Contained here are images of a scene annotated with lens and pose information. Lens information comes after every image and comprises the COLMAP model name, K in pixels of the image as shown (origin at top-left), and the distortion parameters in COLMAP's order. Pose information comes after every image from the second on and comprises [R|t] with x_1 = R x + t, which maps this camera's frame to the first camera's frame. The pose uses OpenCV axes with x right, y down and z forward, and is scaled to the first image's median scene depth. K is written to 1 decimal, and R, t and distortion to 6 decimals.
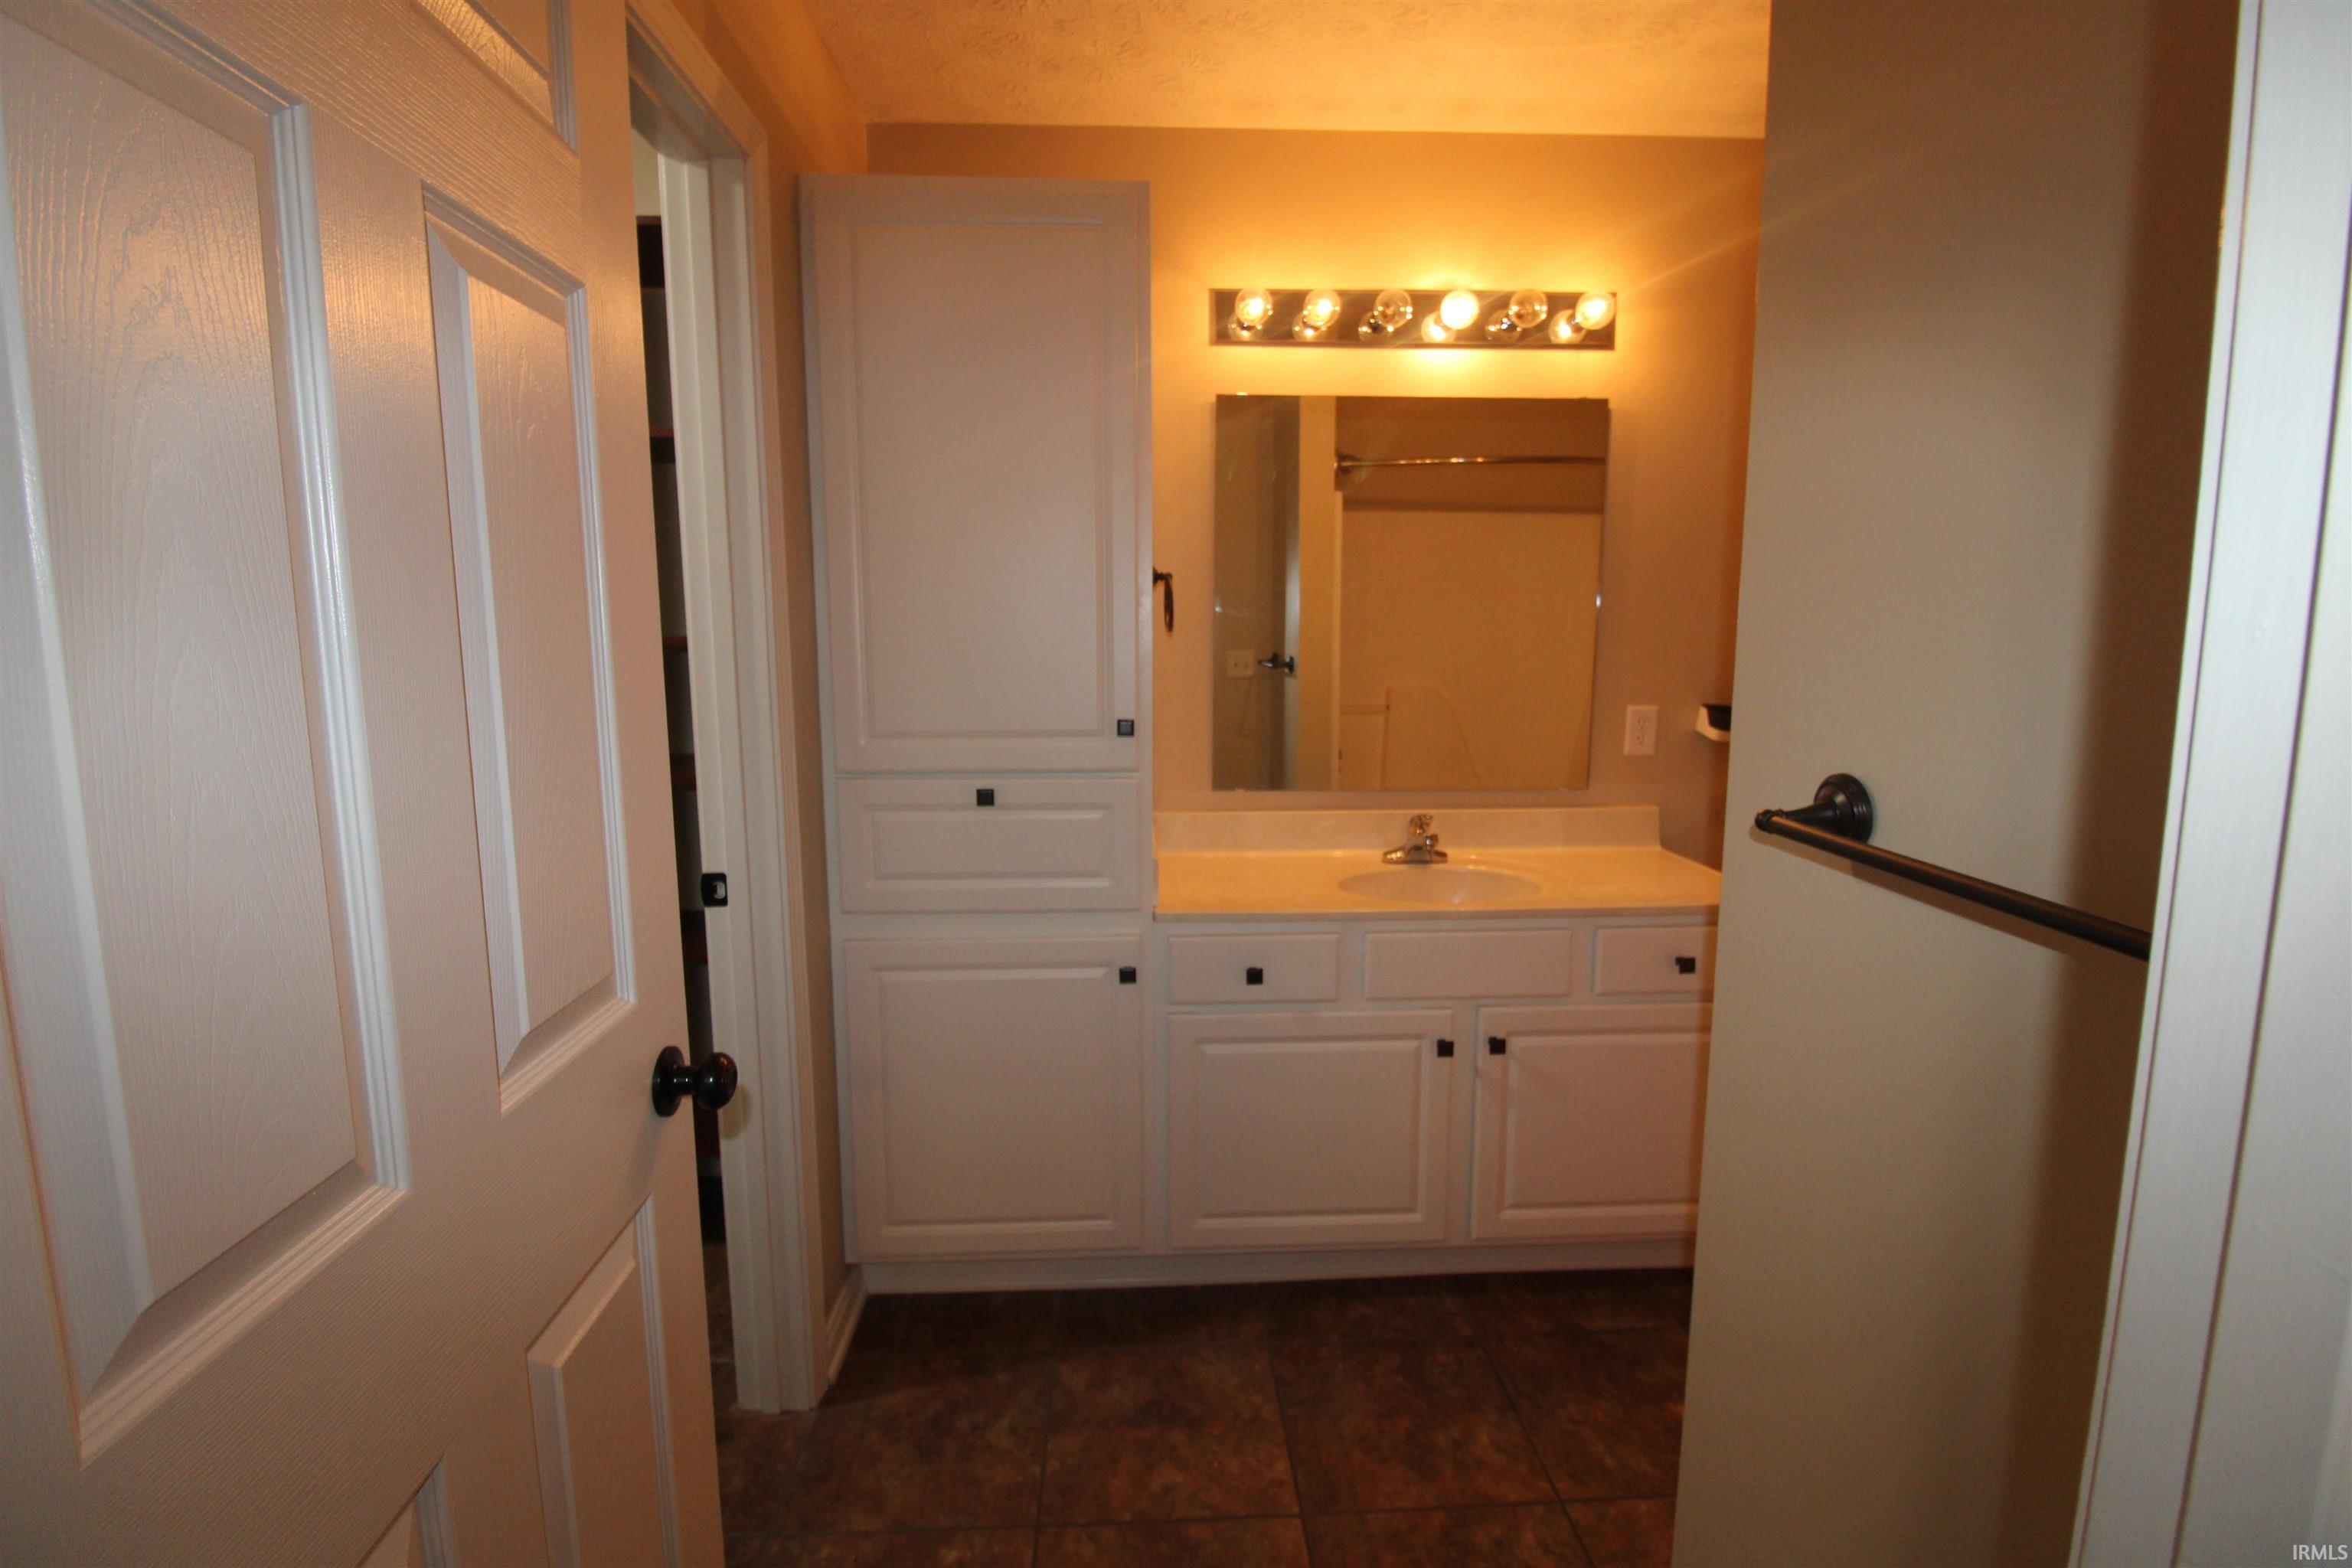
lens RADIAL K [[1098.8, 0, 1169.7], [0, 1098.8, 771.8], [0, 0, 1]] dist [-0.005378, -0.005736]
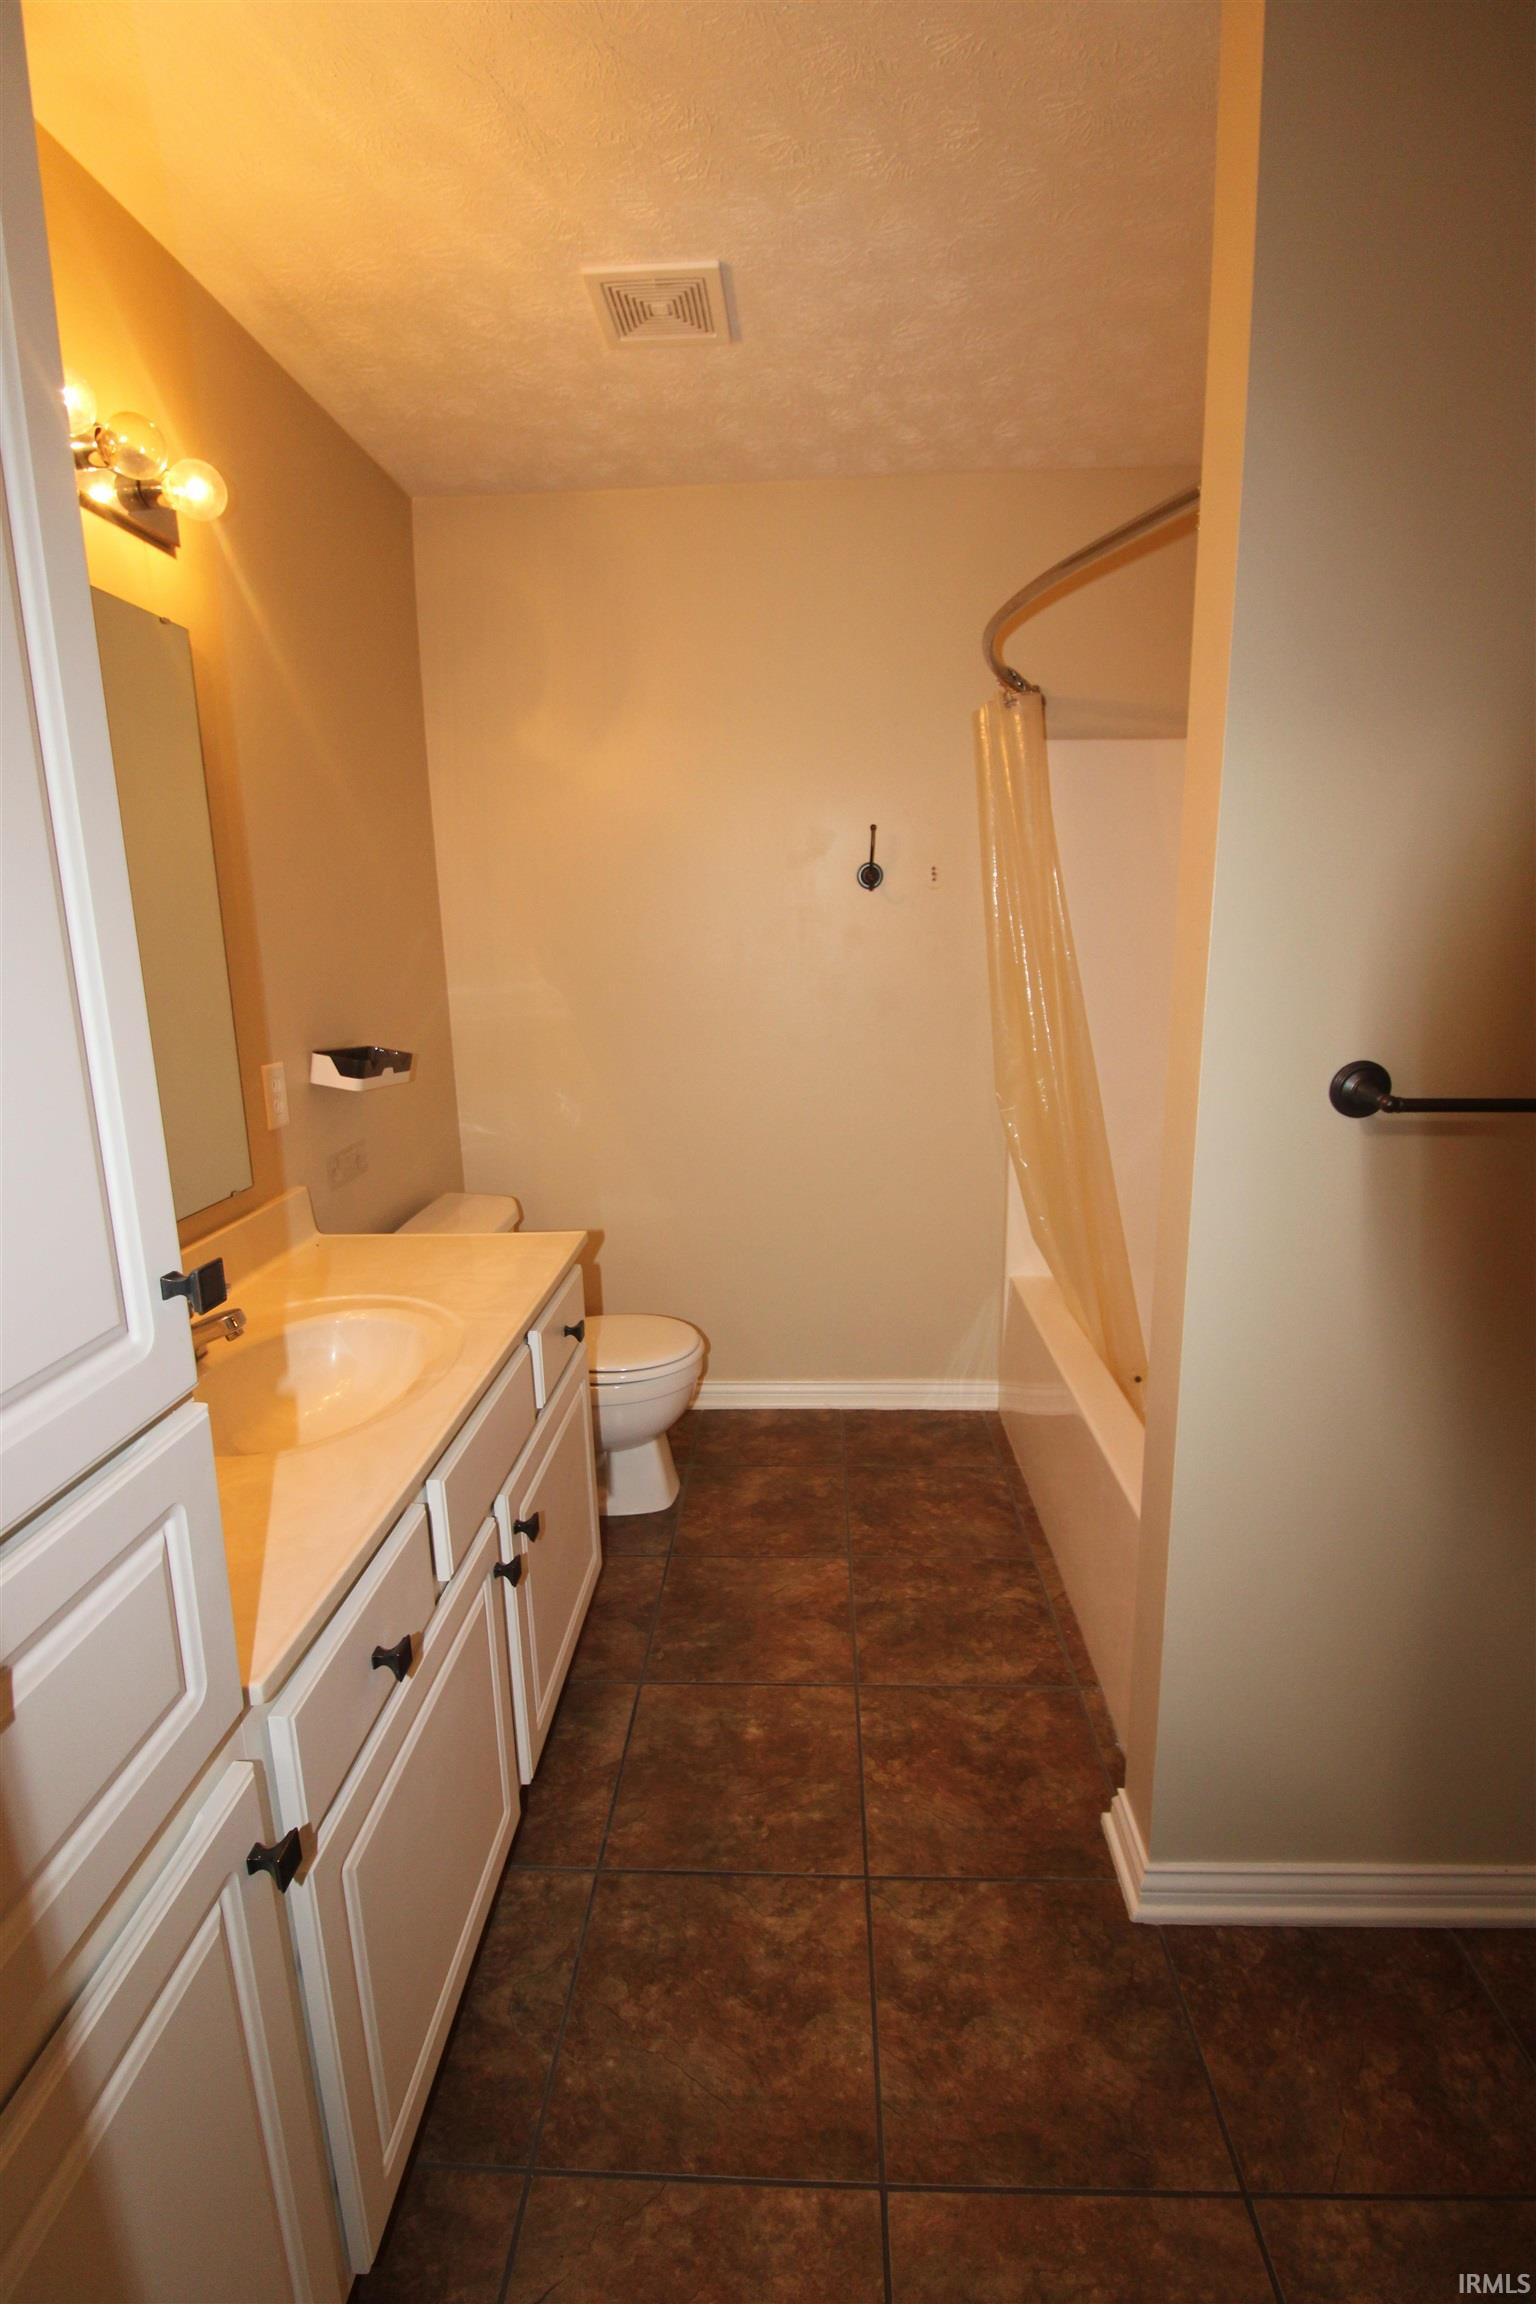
lens RADIAL K [[1076.4, 0, 774.7], [0, 1076.4, 1154.1], [0, 0, 1]] dist [-0.005378, -0.005736]
pose [[0.089114, -0.206664, 0.974345, -0.406259], [0.153607, 0.969386, 0.191563, -0.127660], [-0.984106, 0.132595, 0.118131, 0.835539]]
